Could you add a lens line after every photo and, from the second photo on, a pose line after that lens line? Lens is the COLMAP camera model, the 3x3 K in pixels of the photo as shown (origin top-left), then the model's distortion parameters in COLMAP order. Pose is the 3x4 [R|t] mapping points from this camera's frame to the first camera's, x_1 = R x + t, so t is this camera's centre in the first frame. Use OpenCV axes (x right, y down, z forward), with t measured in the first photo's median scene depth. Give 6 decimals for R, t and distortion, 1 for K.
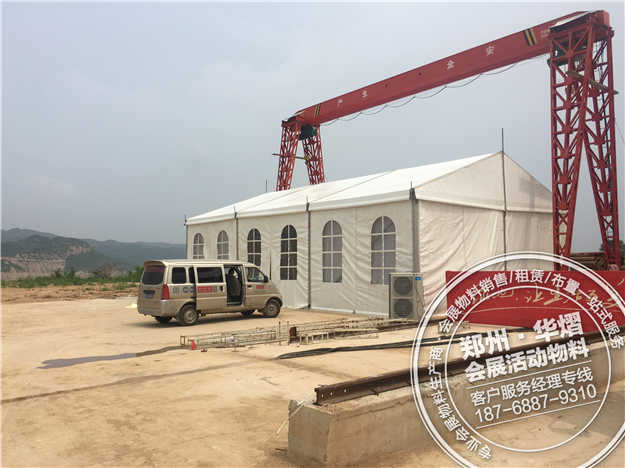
lens RADIAL K [[534.8, 0, 312.5], [0, 534.8, 234.0], [0, 0, 1]] dist [0.056117, -0.005307]
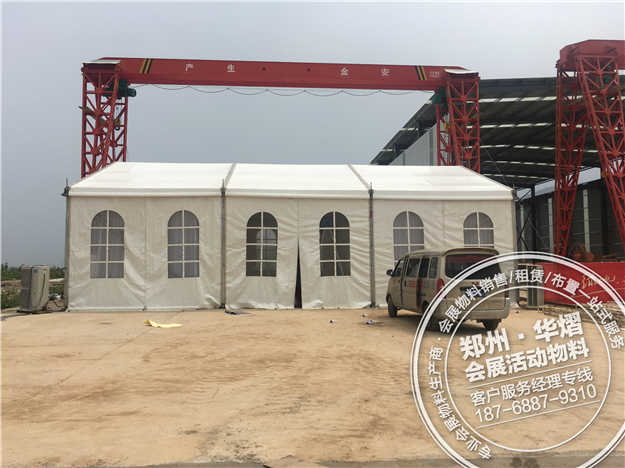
lens RADIAL K [[538.8, 0, 312.6], [0, 538.8, 243.2], [0, 0, 1]] dist [0.048630, -0.004210]
pose [[0.587859, 0.041777, 0.807884, -0.755982], [-0.042298, 0.998887, -0.020875, 0.052556], [-0.807857, -0.021900, 0.588972, 0.521899]]
